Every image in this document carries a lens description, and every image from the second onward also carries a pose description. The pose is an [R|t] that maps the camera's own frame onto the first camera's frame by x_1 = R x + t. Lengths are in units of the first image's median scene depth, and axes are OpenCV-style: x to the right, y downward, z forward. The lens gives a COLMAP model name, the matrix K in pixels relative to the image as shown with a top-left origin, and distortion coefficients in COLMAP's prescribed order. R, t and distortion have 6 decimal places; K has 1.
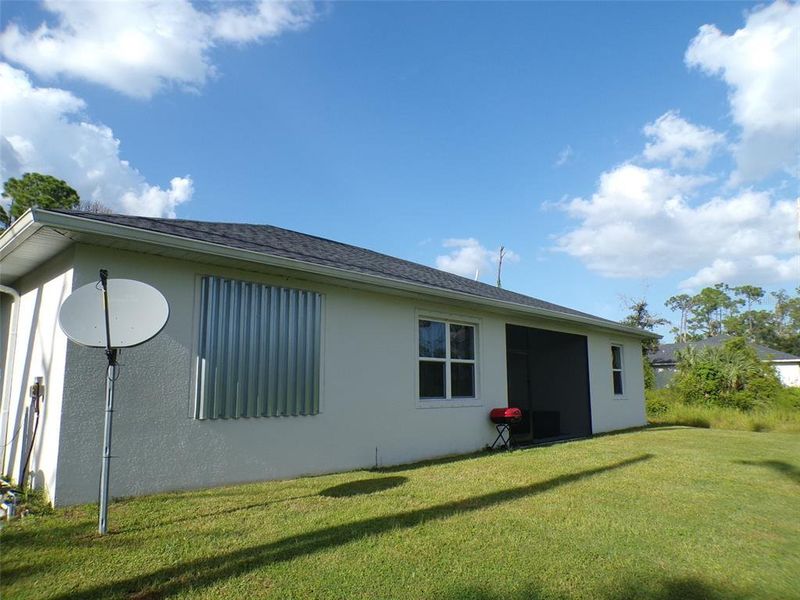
lens RADIAL K [[541.5, 0, 396.5], [0, 541.5, 300.2], [0, 0, 1]] dist [-0.061439, 0.032523]
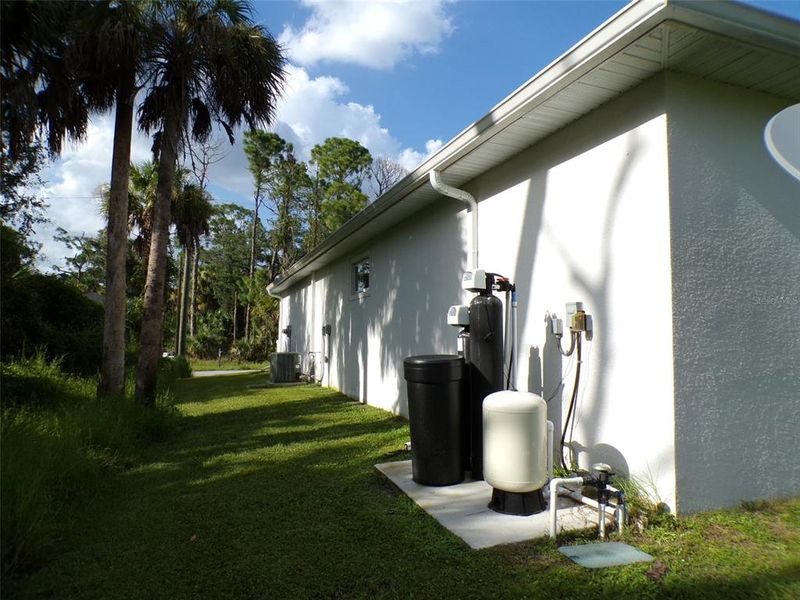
lens RADIAL K [[541.5, 0, 396.5], [0, 541.5, 300.2], [0, 0, 1]] dist [-0.061439, 0.032523]
pose [[0.896110, -0.011104, -0.443693, -0.091994], [0.050462, 0.995754, 0.076996, 0.012636], [0.440954, -0.091386, 0.892865, 0.049004]]
